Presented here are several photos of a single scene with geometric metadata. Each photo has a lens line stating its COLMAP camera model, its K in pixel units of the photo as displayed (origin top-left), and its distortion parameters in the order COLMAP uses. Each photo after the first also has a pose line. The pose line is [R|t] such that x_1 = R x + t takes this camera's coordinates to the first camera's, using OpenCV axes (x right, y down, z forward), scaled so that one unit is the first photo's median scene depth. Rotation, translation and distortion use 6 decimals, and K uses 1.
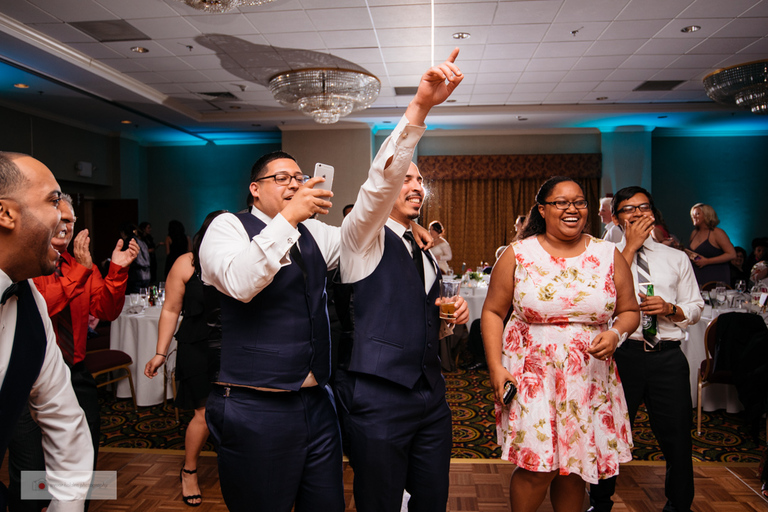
lens RADIAL K [[568.7, 0, 379.4], [0, 568.7, 252.9], [0, 0, 1]] dist [-0.019944, -0.004494]
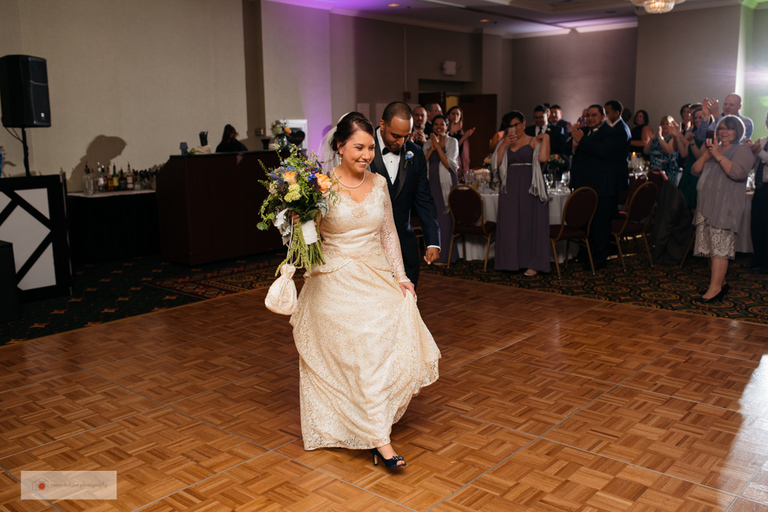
lens RADIAL K [[742.7, 0, 384.0], [0, 742.7, 256.0], [0, 0, 1]] dist [-0.013400, 0.013706]
pose [[0.803165, 0.102586, -0.586858, 0.238599], [-0.020126, 0.989173, 0.145369, 0.005035], [0.595417, -0.104944, 0.796533, -0.239959]]
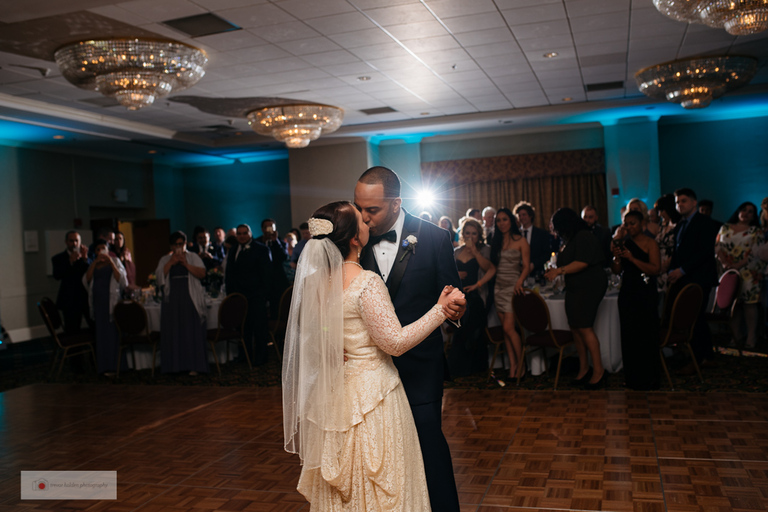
lens RADIAL K [[742.7, 0, 384.0], [0, 742.7, 256.0], [0, 0, 1]] dist [-0.013400, 0.013706]
pose [[0.972168, -0.037785, -0.231219, 0.311772], [0.035186, 0.999263, -0.015358, 0.014321], [0.231629, 0.006795, 0.972780, -0.308993]]
